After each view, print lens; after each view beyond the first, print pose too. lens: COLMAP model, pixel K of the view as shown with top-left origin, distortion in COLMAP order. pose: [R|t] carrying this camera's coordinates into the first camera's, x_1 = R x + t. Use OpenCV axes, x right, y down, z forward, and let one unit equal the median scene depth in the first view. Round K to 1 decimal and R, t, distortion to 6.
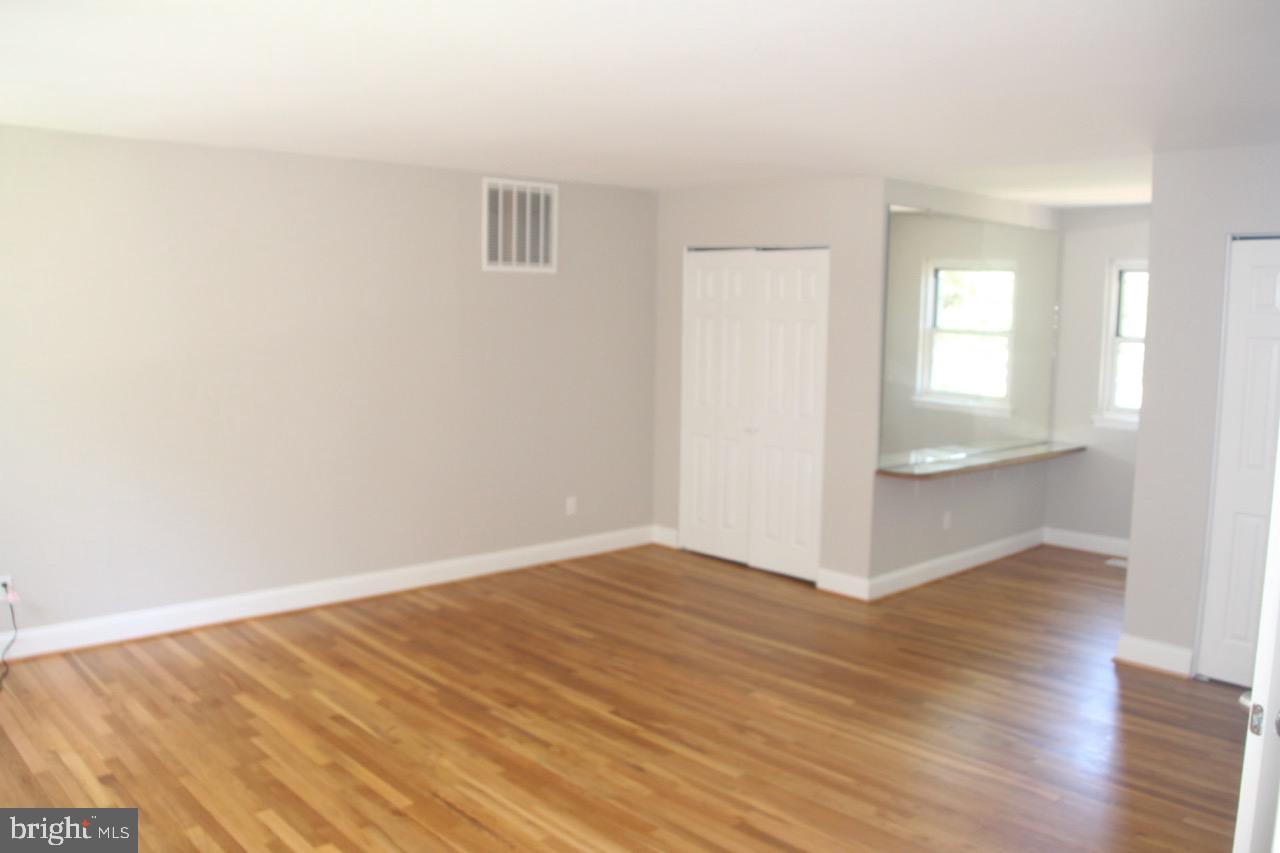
lens RADIAL K [[1059.9, 0, 623.4], [0, 1059.9, 440.4], [0, 0, 1]] dist [-0.175426, 0.120582]
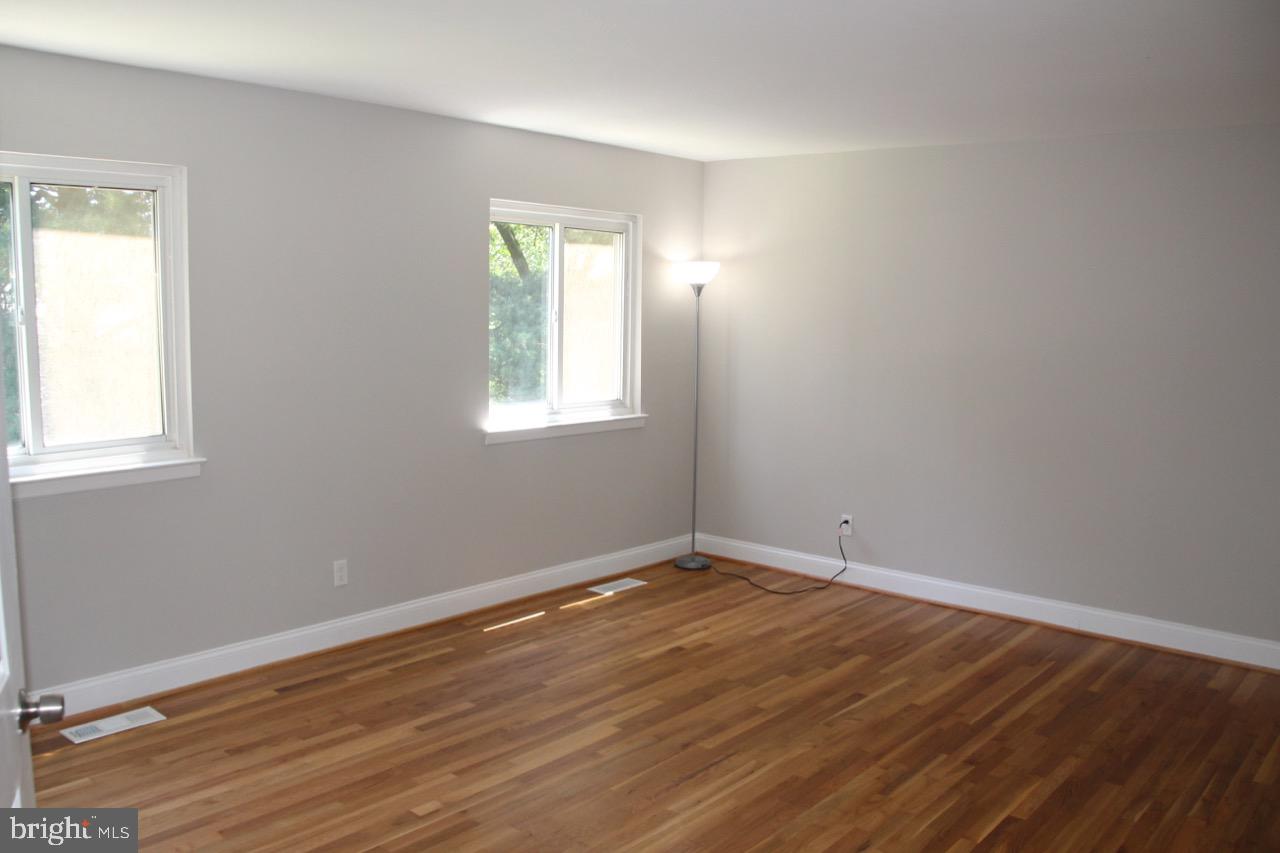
lens RADIAL K [[1059.9, 0, 623.4], [0, 1059.9, 440.4], [0, 0, 1]] dist [-0.175426, 0.120582]
pose [[0.119710, 0.115852, -0.986026, 0.526533], [-0.141280, 0.985049, 0.098584, -0.037607], [0.982705, 0.127505, 0.134287, 0.468208]]
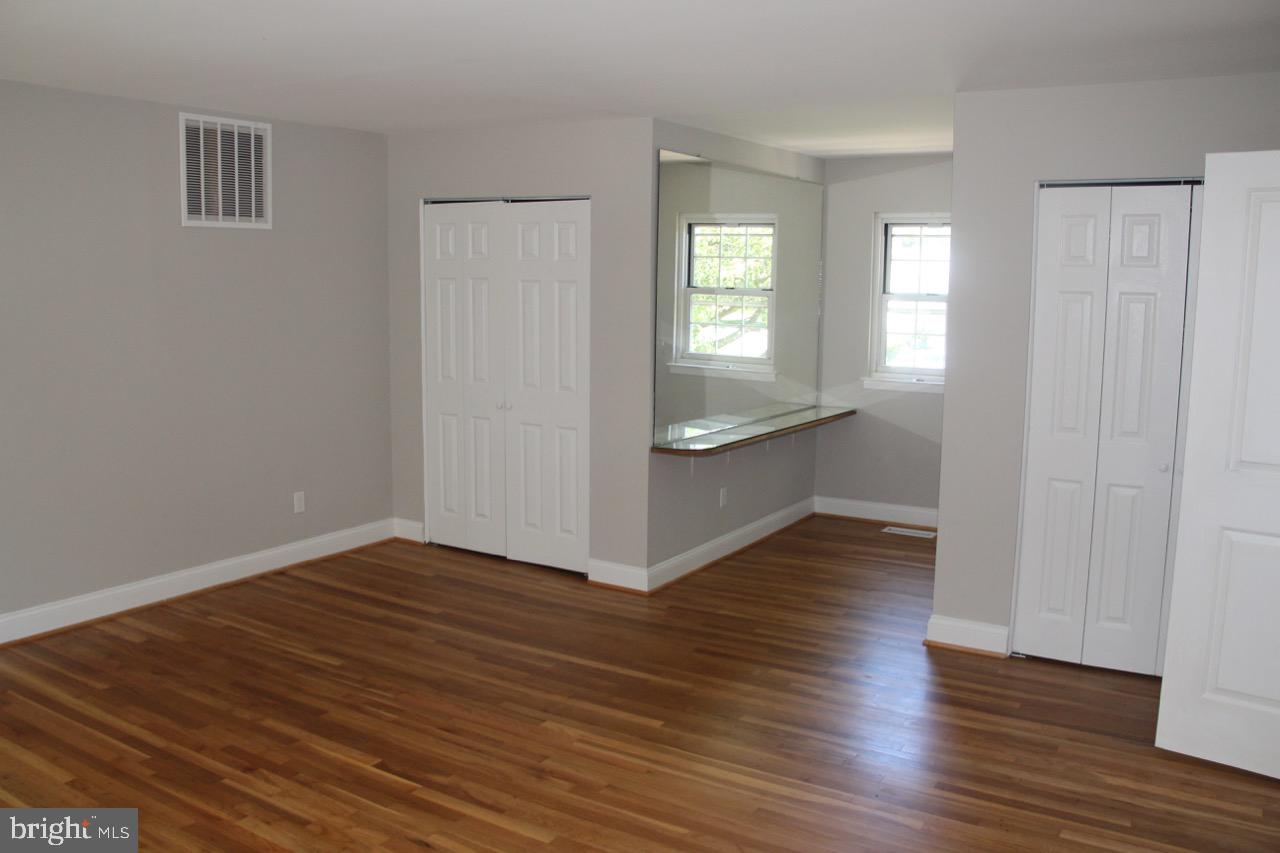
lens RADIAL K [[1072.4, 0, 632.6], [0, 1072.4, 428.4], [0, 0, 1]] dist [-0.185601, 0.133293]
pose [[0.961239, -0.040715, 0.272694, -0.024864], [0.035383, 0.999075, 0.024446, -0.011344], [-0.273437, -0.013850, 0.961790, 0.139422]]
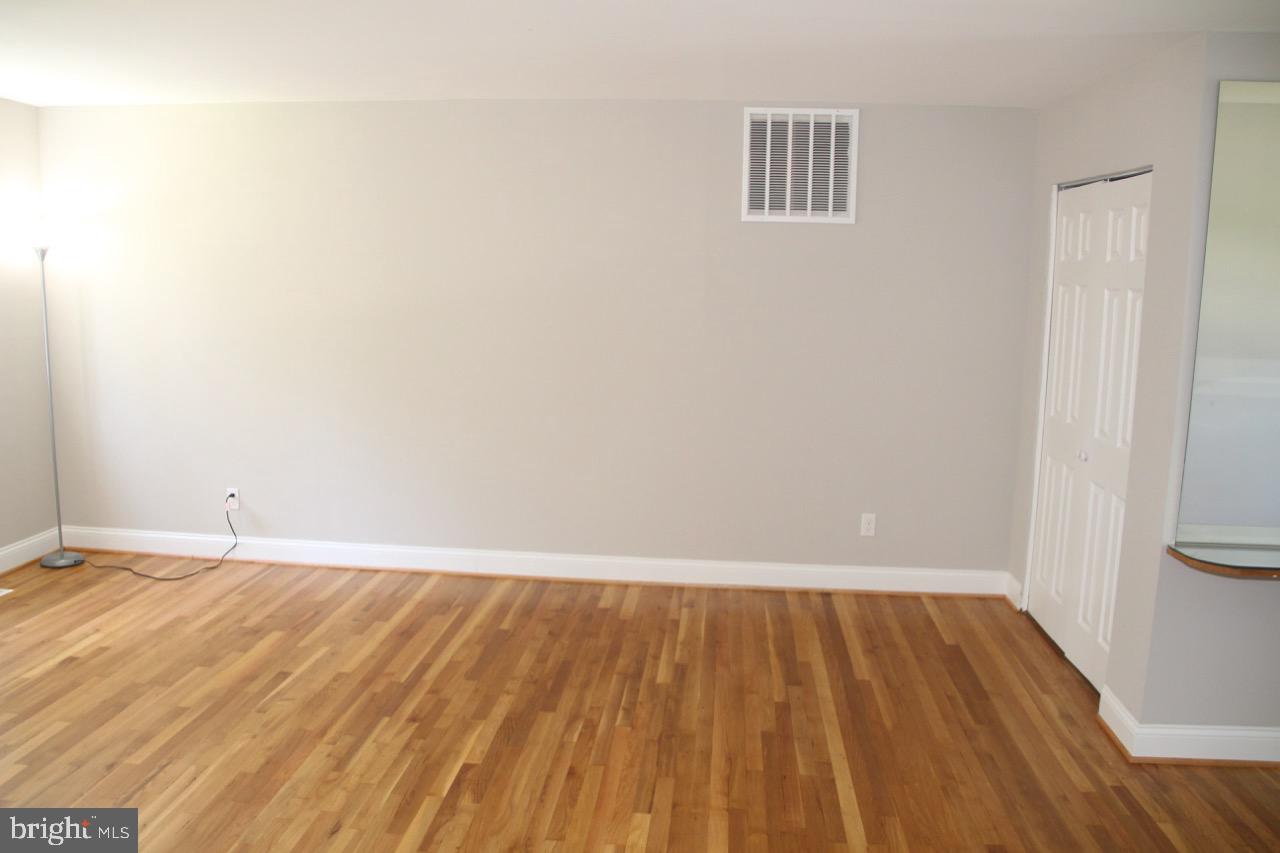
lens RADIAL K [[1059.9, 0, 623.4], [0, 1059.9, 440.4], [0, 0, 1]] dist [-0.175426, 0.120582]
pose [[0.675068, 0.114187, -0.728865, 0.488665], [-0.103985, 0.992814, 0.059228, -0.033920], [0.730390, 0.035808, 0.682091, 0.434778]]
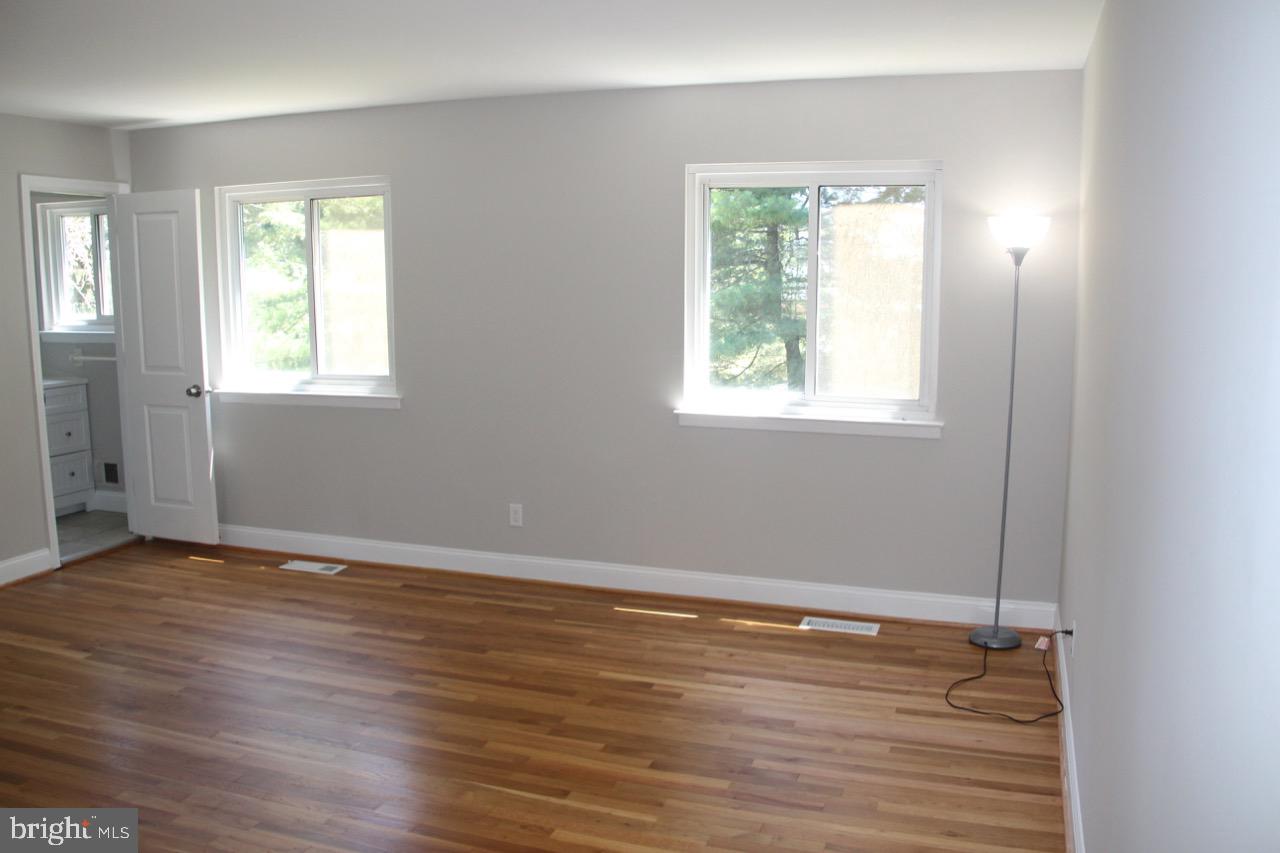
lens RADIAL K [[1072.4, 0, 632.6], [0, 1072.4, 428.4], [0, 0, 1]] dist [-0.185601, 0.133293]
pose [[-0.880088, 0.062263, -0.470710, 0.023400], [-0.068576, 0.964302, 0.255770, -0.155175], [0.469832, 0.257380, -0.844402, 1.255968]]
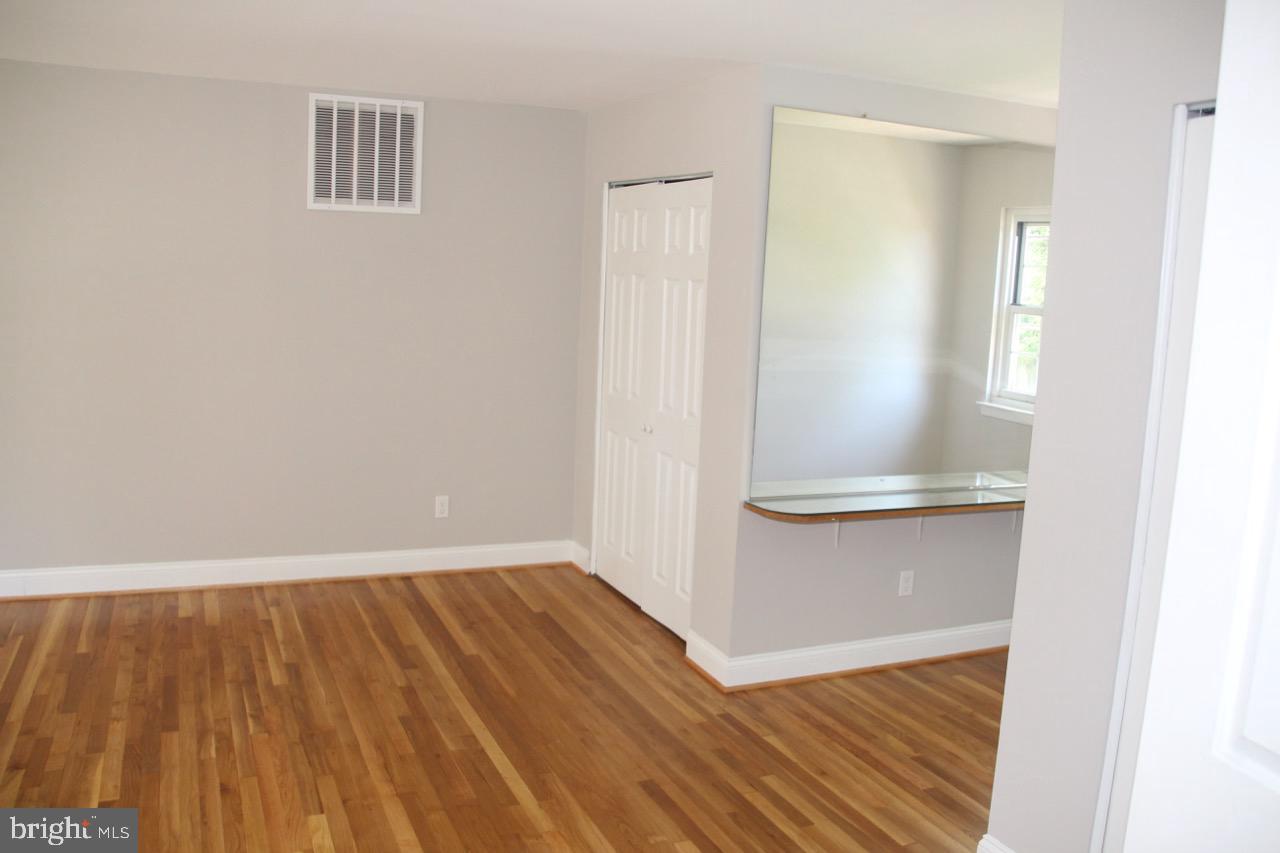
lens RADIAL K [[1060.9, 0, 639.0], [0, 1060.9, 439.0], [0, 0, 1]] dist [-0.178608, 0.129317]
pose [[0.949002, 0.075110, -0.306191, 0.423036], [-0.070053, 0.997164, 0.027487, -0.027629], [0.307388, -0.004635, 0.951573, 0.367003]]
